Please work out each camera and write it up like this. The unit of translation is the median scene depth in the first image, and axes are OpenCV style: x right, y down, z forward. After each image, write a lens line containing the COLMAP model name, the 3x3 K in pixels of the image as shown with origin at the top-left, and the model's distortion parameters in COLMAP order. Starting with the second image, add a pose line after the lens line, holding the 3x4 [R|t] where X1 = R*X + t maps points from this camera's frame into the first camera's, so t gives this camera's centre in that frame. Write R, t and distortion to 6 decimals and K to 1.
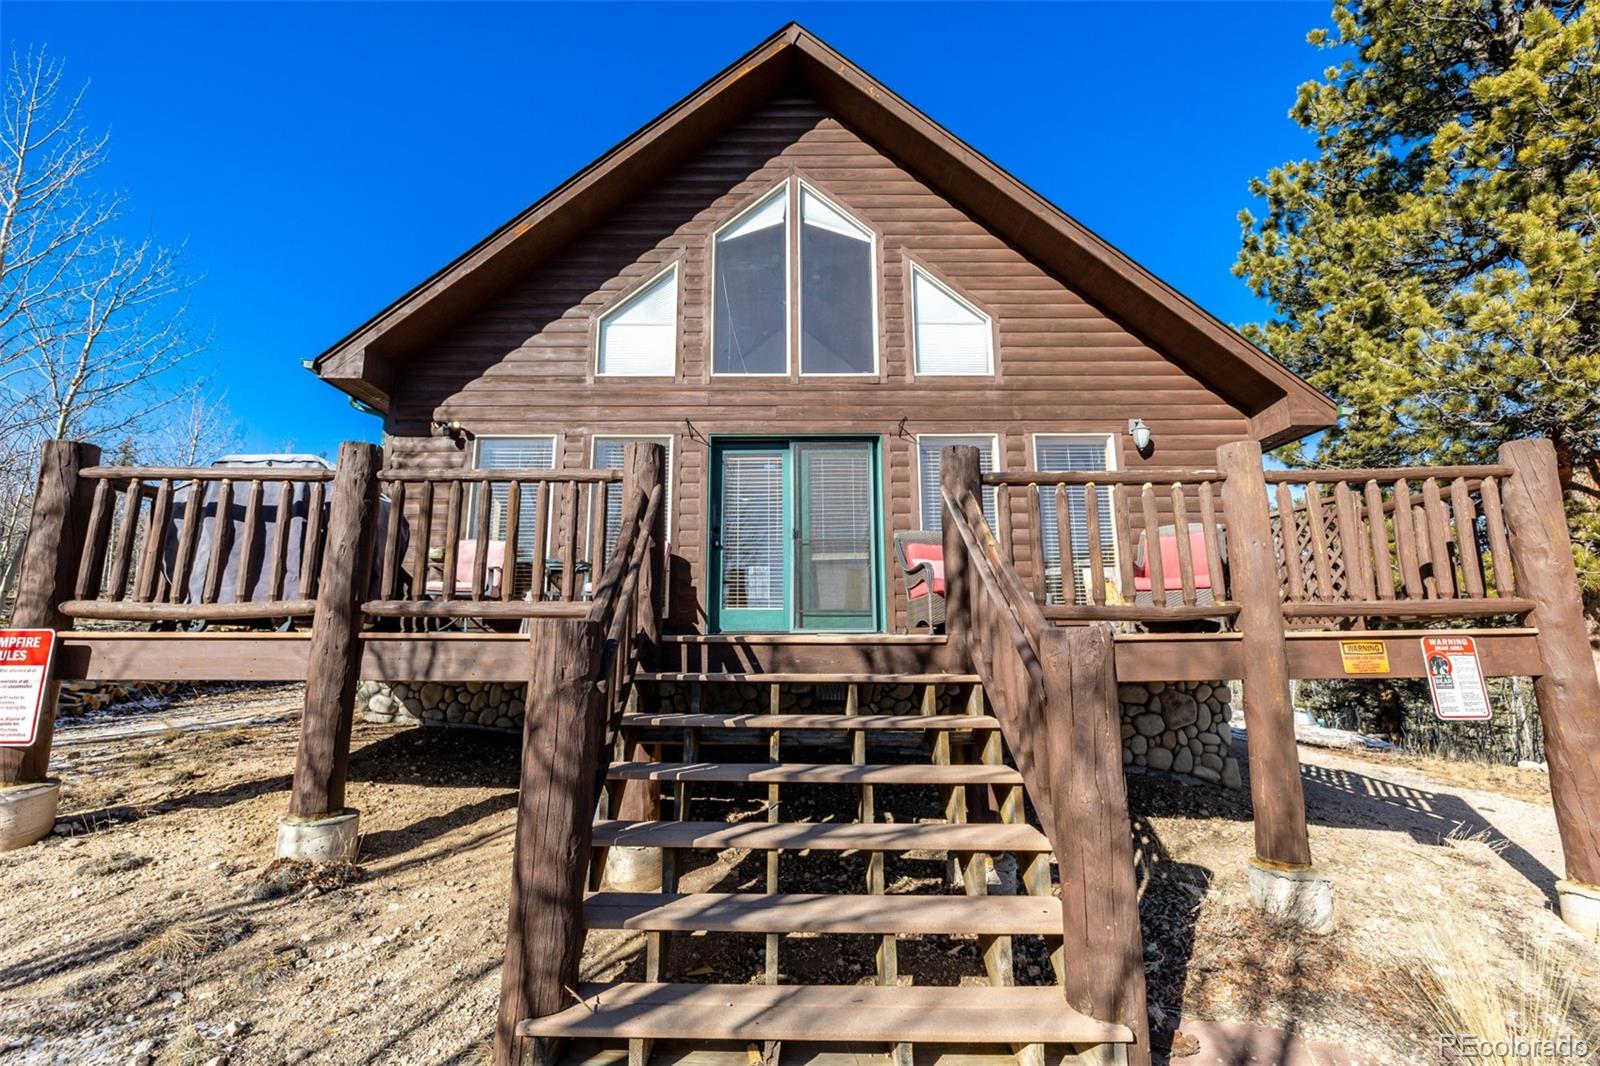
lens RADIAL K [[683.5, 0, 794.0], [0, 683.5, 520.9], [0, 0, 1]] dist [-0.001778, 0.000702]
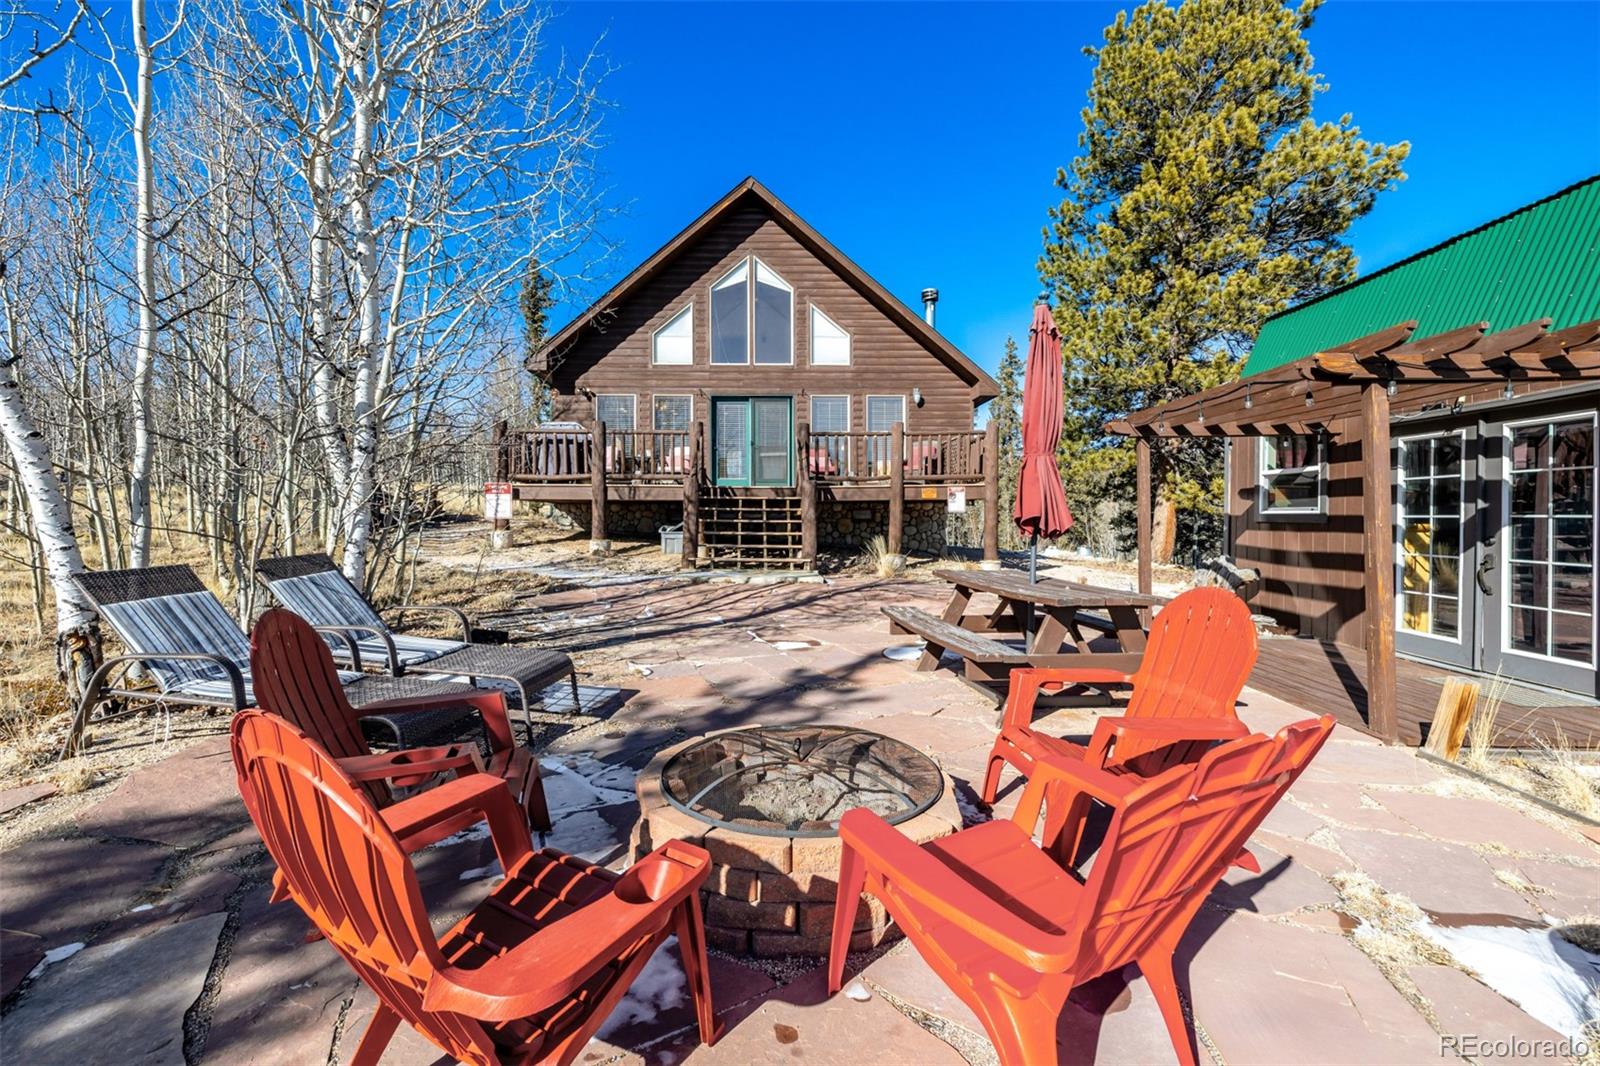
lens RADIAL K [[683.5, 0, 801.1], [0, 683.5, 518.0], [0, 0, 1]] dist [-0.001778, 0.000702]
pose [[0.998945, 0.000518, 0.045915, 0.054197], [-0.008643, 0.984183, 0.176941, -0.123214], [-0.045097, -0.177151, 0.983150, -1.076362]]
